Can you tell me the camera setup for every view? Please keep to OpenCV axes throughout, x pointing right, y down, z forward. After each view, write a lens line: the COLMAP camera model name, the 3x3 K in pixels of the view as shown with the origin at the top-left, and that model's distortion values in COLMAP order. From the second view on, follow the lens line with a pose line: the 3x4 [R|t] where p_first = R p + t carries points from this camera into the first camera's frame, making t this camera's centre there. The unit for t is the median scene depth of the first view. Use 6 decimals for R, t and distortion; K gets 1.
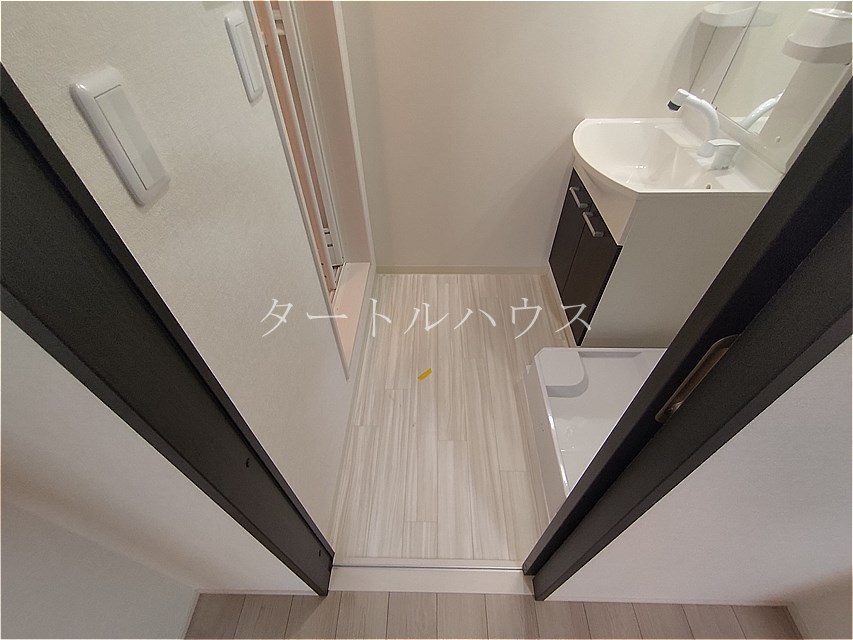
lens RADIAL K [[382.1, 0, 427.6], [0, 382.1, 323.3], [0, 0, 1]] dist [0.001289, -0.000032]
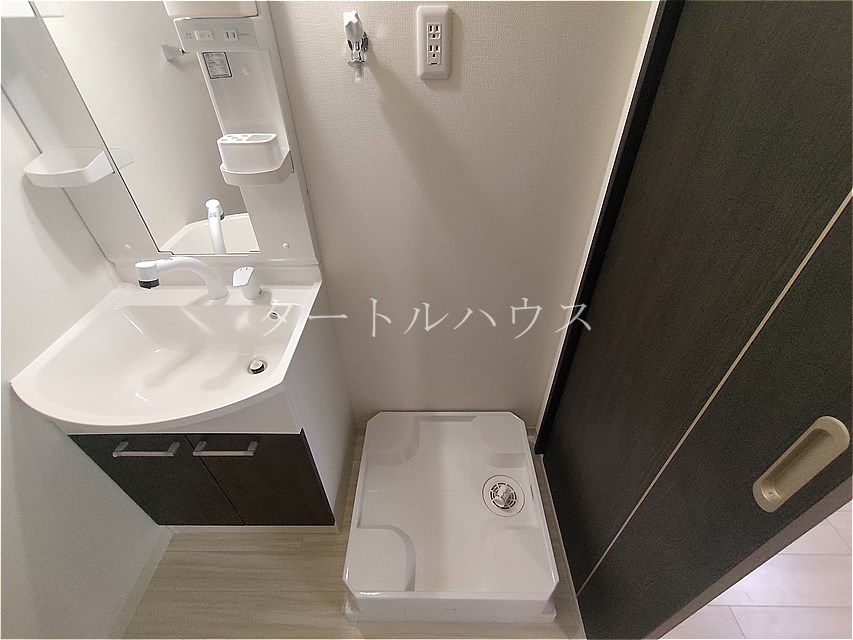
lens RADIAL K [[382.1, 0, 427.7], [0, 382.1, 314.9], [0, 0, 1]] dist [0.001289, -0.000032]
pose [[-0.012785, -0.613253, 0.789783, 0.050933], [0.725418, 0.537921, 0.429429, -0.426132], [-0.688190, 0.578413, 0.437987, 0.350638]]
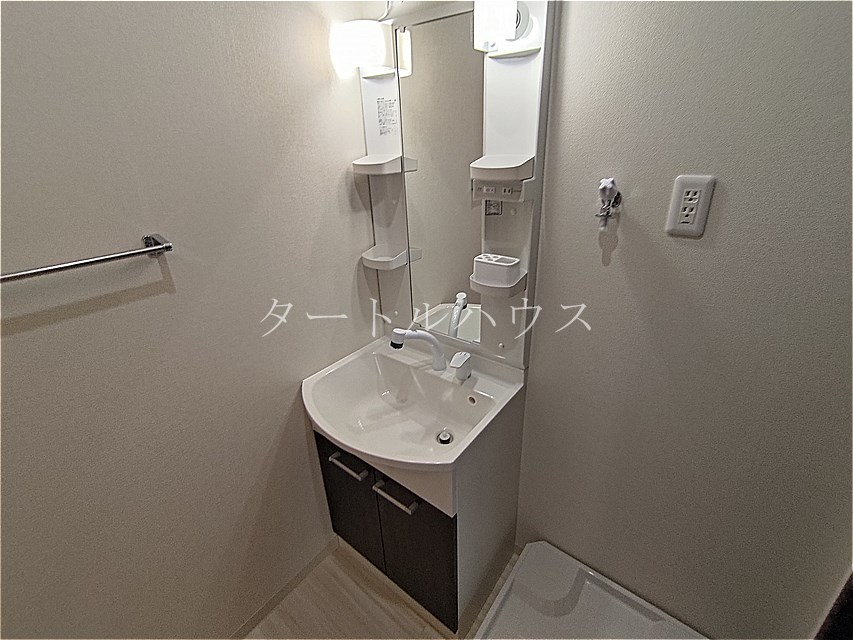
lens RADIAL K [[382.1, 0, 430.5], [0, 382.1, 317.2], [0, 0, 1]] dist [0.001289, -0.000032]
pose [[0.588934, -0.338182, 0.734023, 0.040240], [0.596306, 0.794874, -0.112221, -0.426779], [-0.545505, 0.503794, 0.669788, 0.284895]]
